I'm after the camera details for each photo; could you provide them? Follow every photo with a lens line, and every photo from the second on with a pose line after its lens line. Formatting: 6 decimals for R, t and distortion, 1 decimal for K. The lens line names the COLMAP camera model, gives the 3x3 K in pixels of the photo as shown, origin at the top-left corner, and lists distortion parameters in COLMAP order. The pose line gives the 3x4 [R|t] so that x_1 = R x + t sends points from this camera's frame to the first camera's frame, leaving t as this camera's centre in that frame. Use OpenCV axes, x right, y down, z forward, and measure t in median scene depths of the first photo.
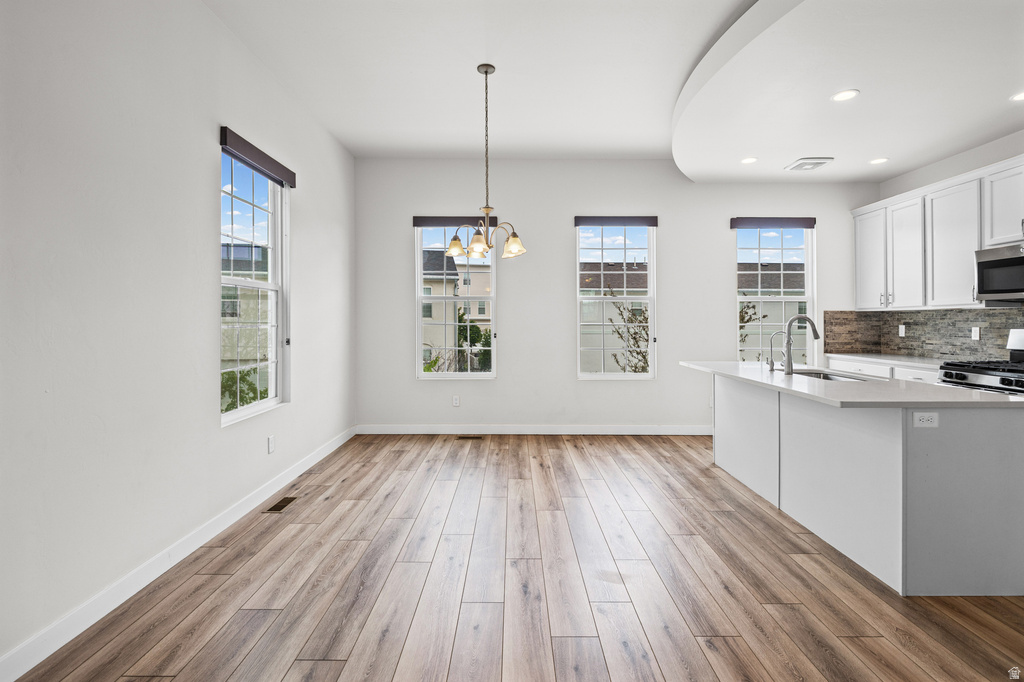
lens RADIAL K [[480.8, 0, 514.8], [0, 480.8, 319.3], [0, 0, 1]] dist [-0.000378, -0.000522]
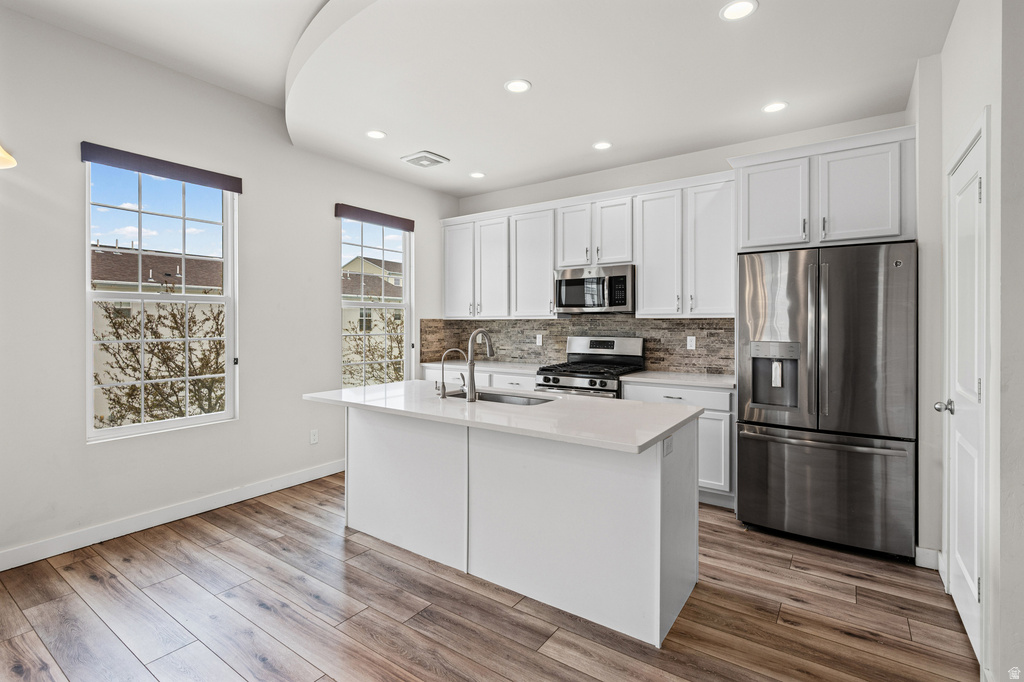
lens RADIAL K [[480.8, 0, 514.8], [0, 480.8, 319.3], [0, 0, 1]] dist [-0.000378, -0.000522]
pose [[0.575844, 0.003040, 0.817554, -0.040325], [-0.000896, 0.999995, -0.003087, -0.016521], [-0.817559, 0.001045, 0.575843, 0.343330]]
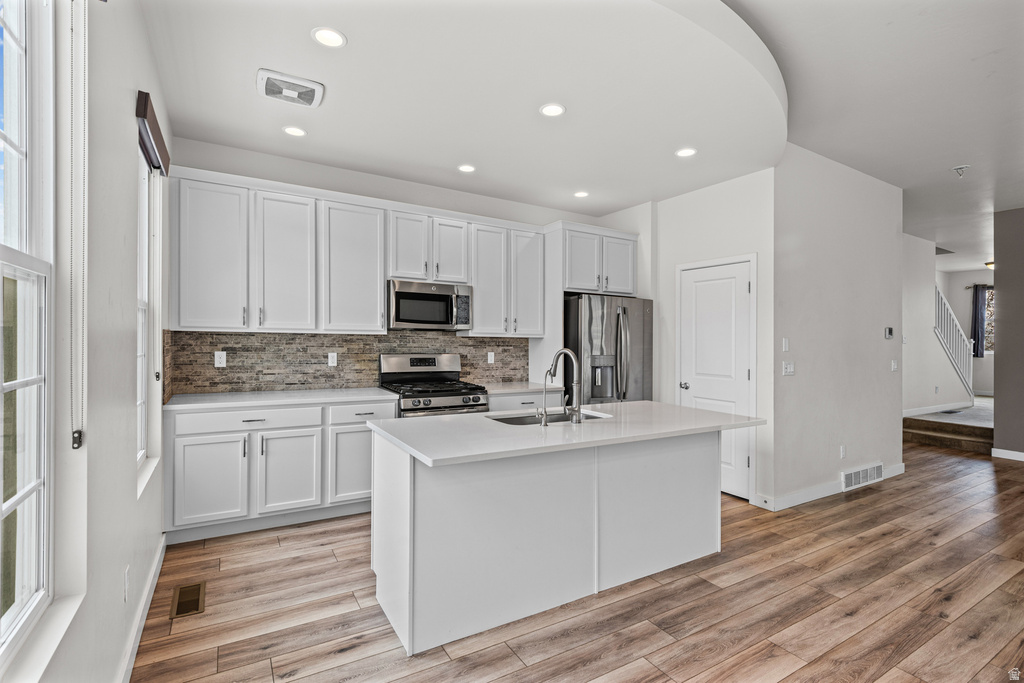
lens RADIAL K [[477.0, 0, 510.3], [0, 477.0, 330.8], [0, 0, 1]] dist [-0.002087, -0.000731]
pose [[-0.509015, 0.007075, 0.860729, -0.042608], [-0.019778, 0.999606, -0.019912, -0.014855], [-0.860530, -0.027159, -0.508675, 1.102614]]
